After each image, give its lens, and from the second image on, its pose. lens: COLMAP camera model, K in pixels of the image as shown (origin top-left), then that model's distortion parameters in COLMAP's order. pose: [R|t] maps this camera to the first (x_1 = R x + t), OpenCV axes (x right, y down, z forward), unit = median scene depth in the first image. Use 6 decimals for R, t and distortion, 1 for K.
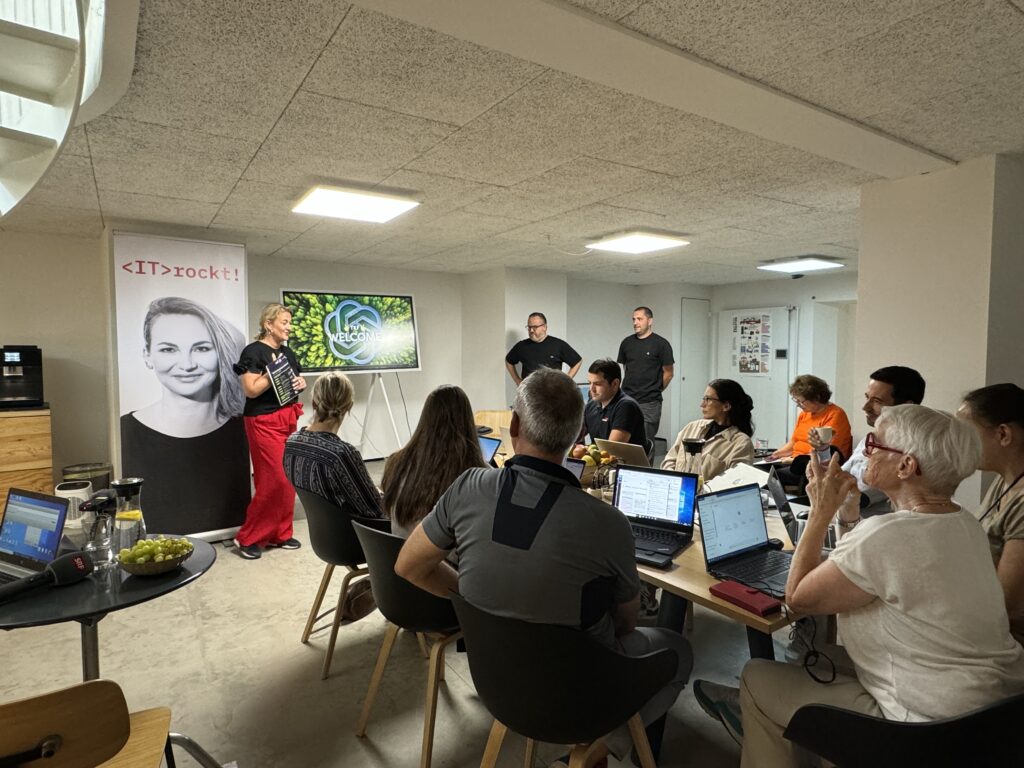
lens RADIAL K [[593.4, 0, 513.1], [0, 593.4, 382.3], [0, 0, 1]] dist [0.003695, 0.000532]
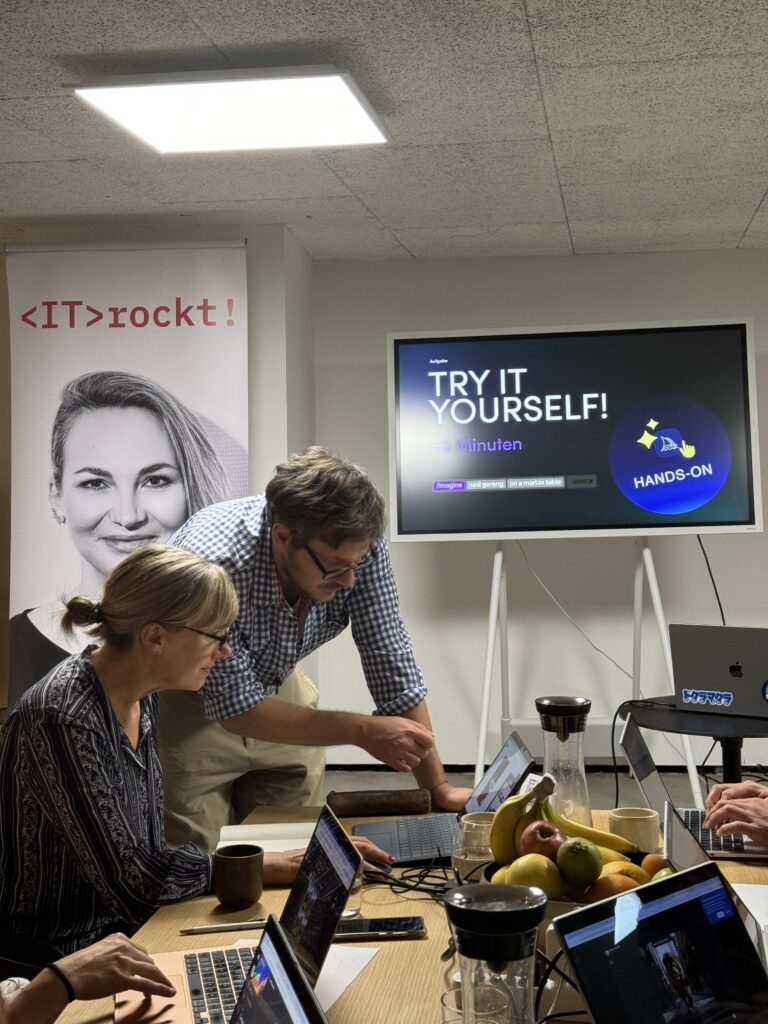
lens RADIAL K [[1447.1, 0, 384.9], [0, 1447.1, 513.0], [0, 0, 1]] dist [0.036644, 0.000000]
pose [[0.749321, 0.004981, -0.662188, 0.353328], [-0.021515, 0.999627, -0.016826, -0.016364], [0.661857, 0.026855, 0.749149, 0.282833]]
